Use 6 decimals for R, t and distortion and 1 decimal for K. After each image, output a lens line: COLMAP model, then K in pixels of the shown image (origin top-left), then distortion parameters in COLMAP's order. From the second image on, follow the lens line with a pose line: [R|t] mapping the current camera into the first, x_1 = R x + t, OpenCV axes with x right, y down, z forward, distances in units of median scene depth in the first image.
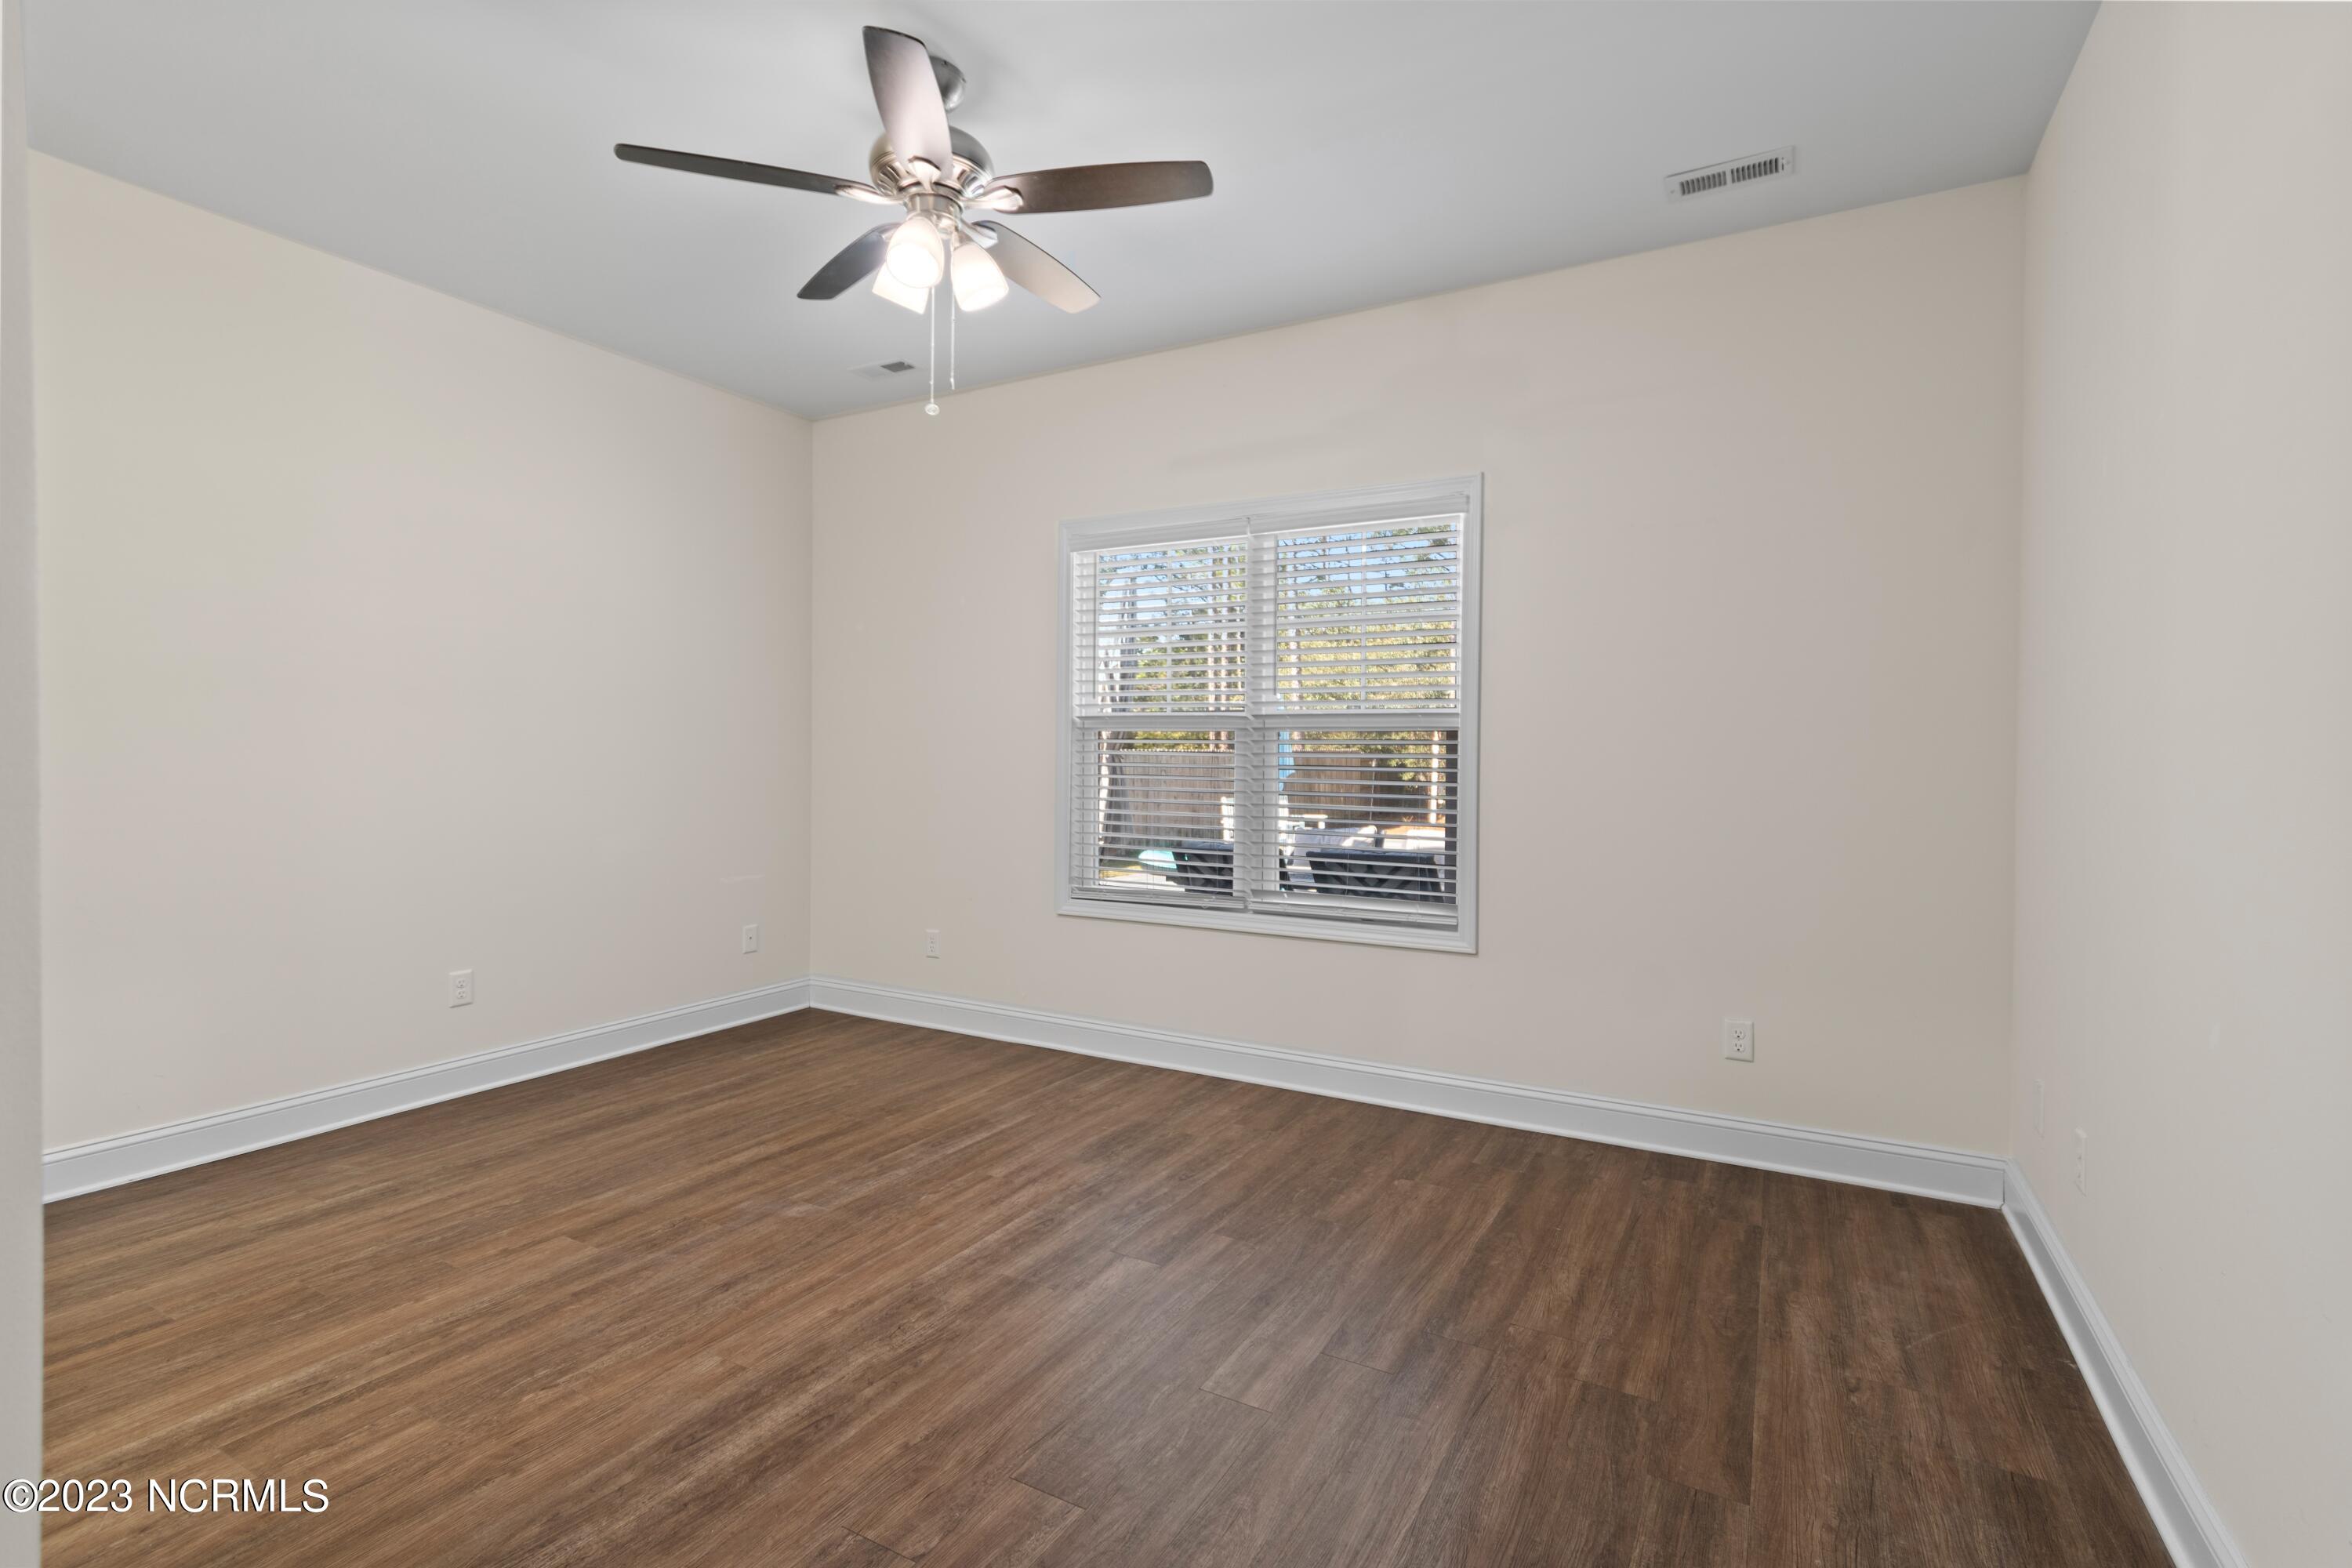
lens RADIAL K [[1058.0, 0, 1177.6], [0, 1058.0, 771.5], [0, 0, 1]] dist [0.006625, -0.000377]
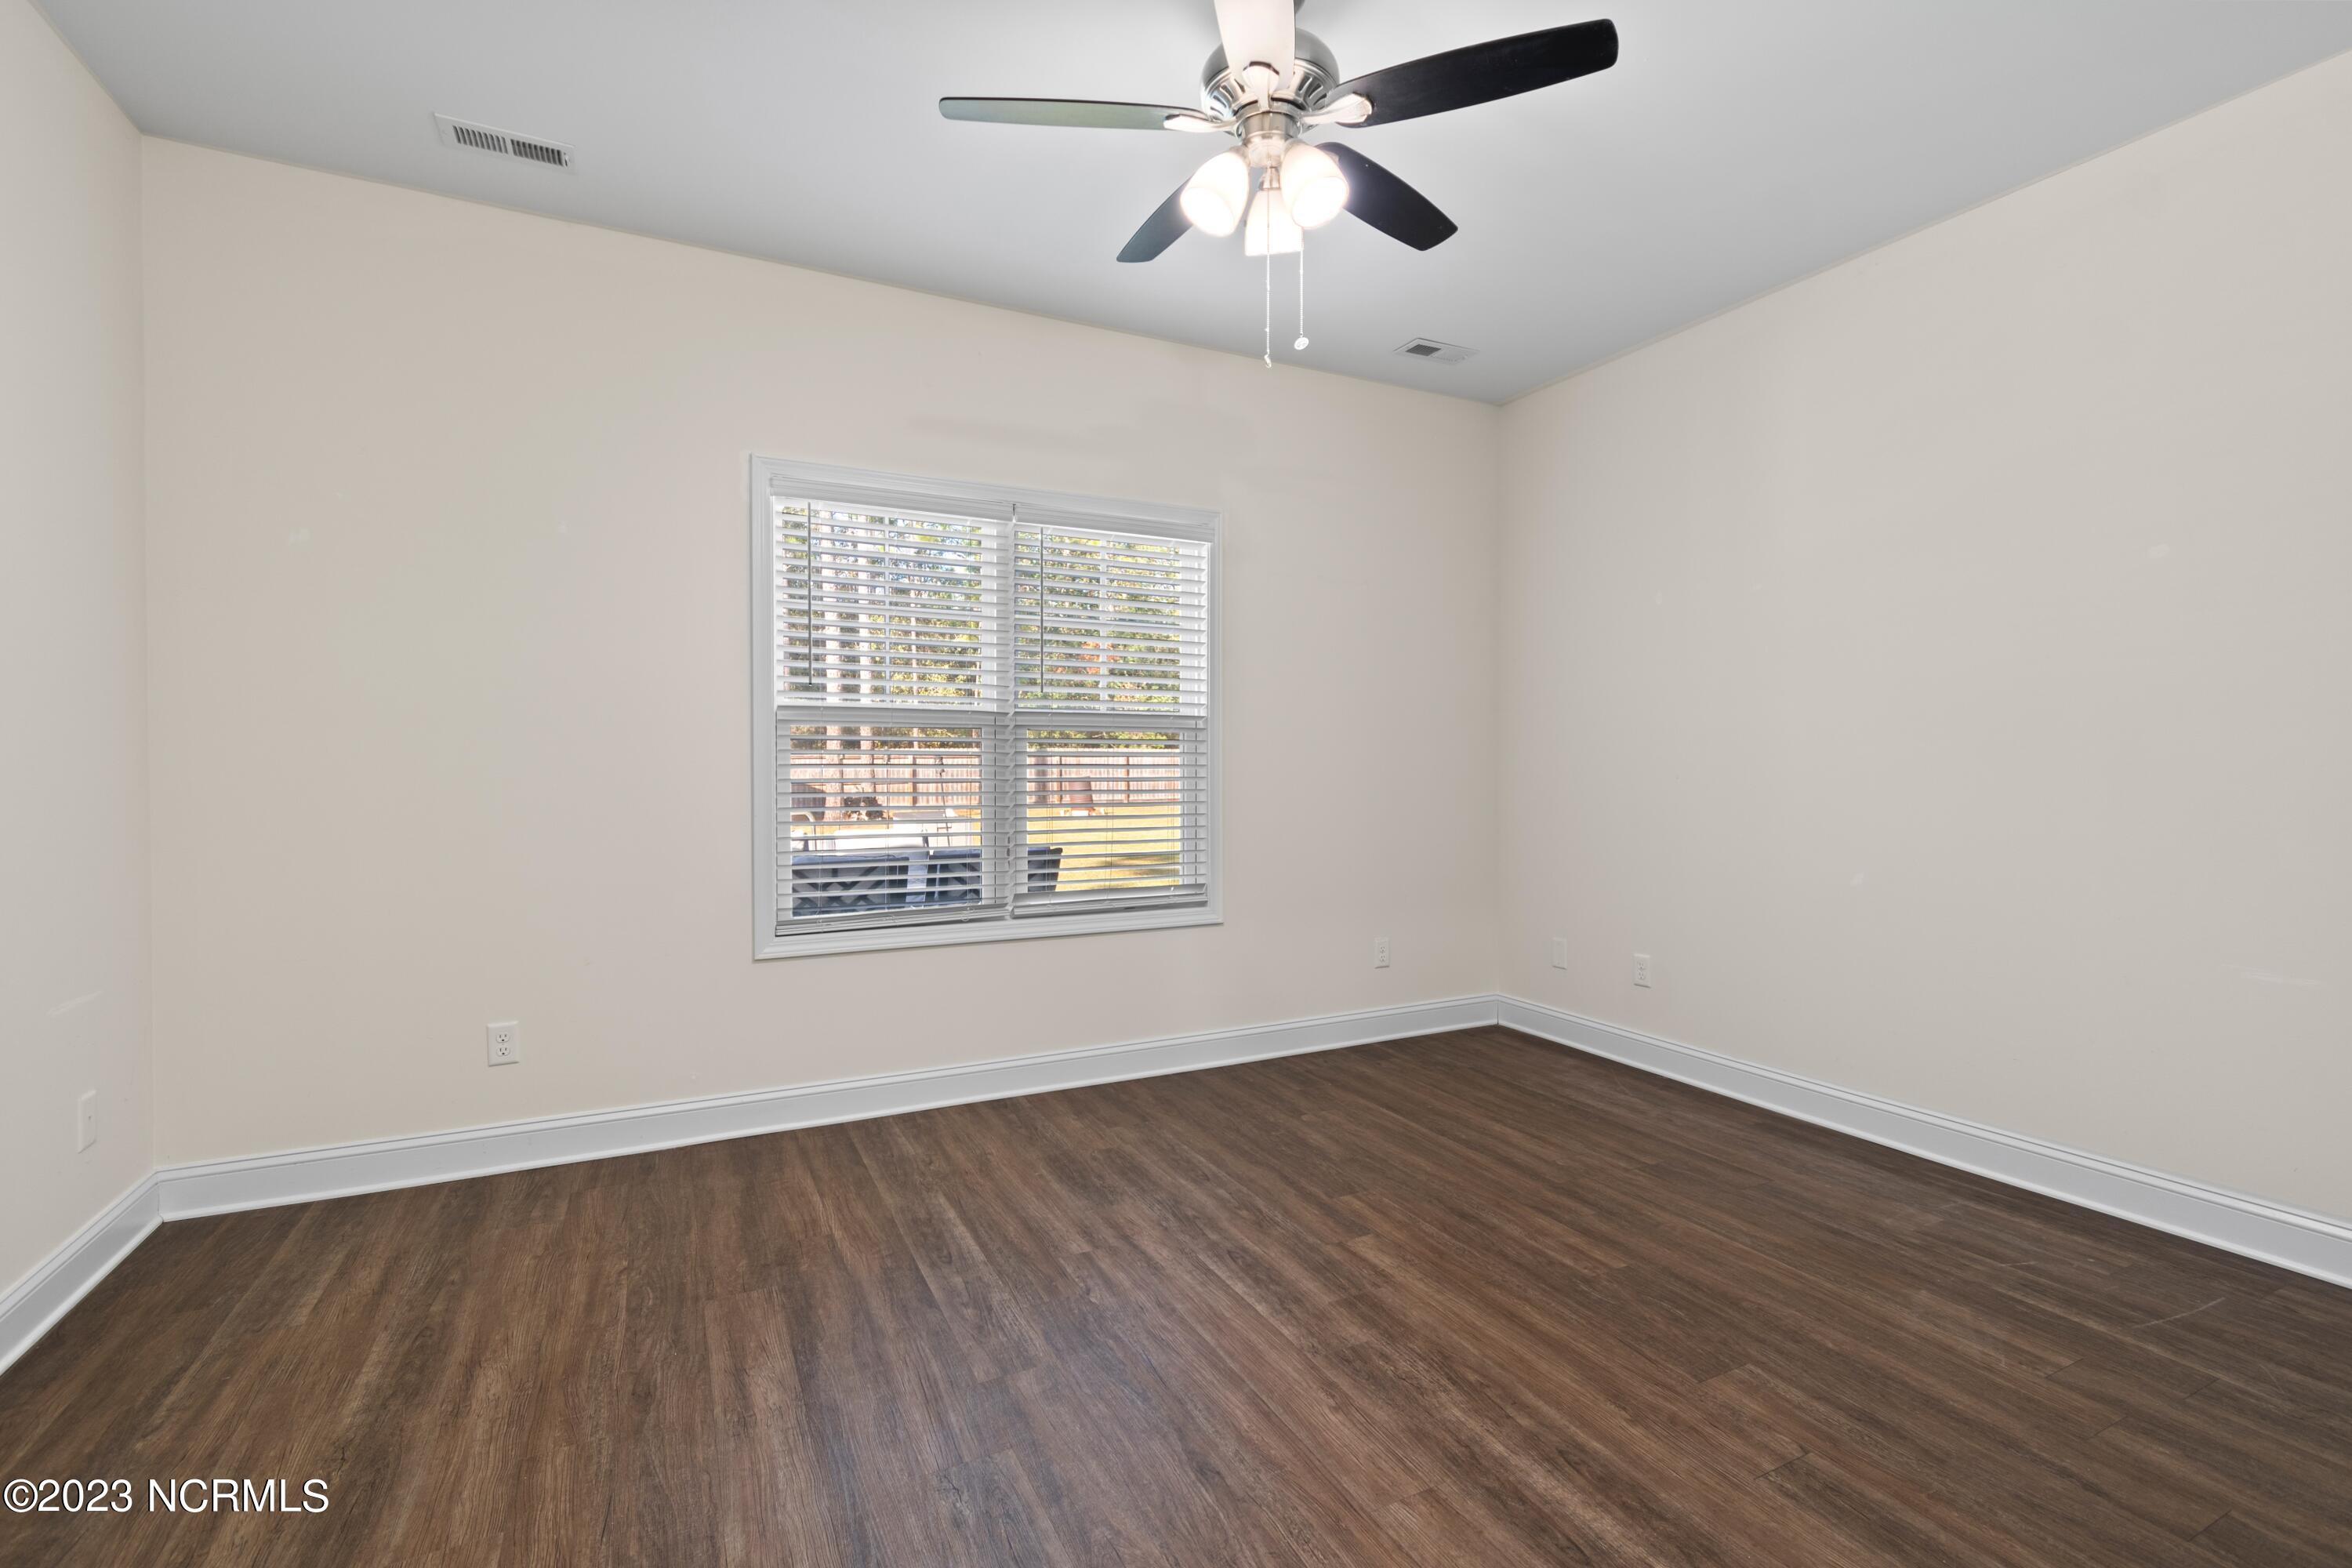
lens RADIAL K [[1058.0, 0, 1170.9], [0, 1058.0, 783.5], [0, 0, 1]] dist [0.006625, -0.000377]
pose [[0.567337, -0.027795, 0.823017, -0.810377], [0.014422, 0.999612, 0.023817, 0.001305], [-0.823360, -0.001643, 0.567518, 0.487453]]
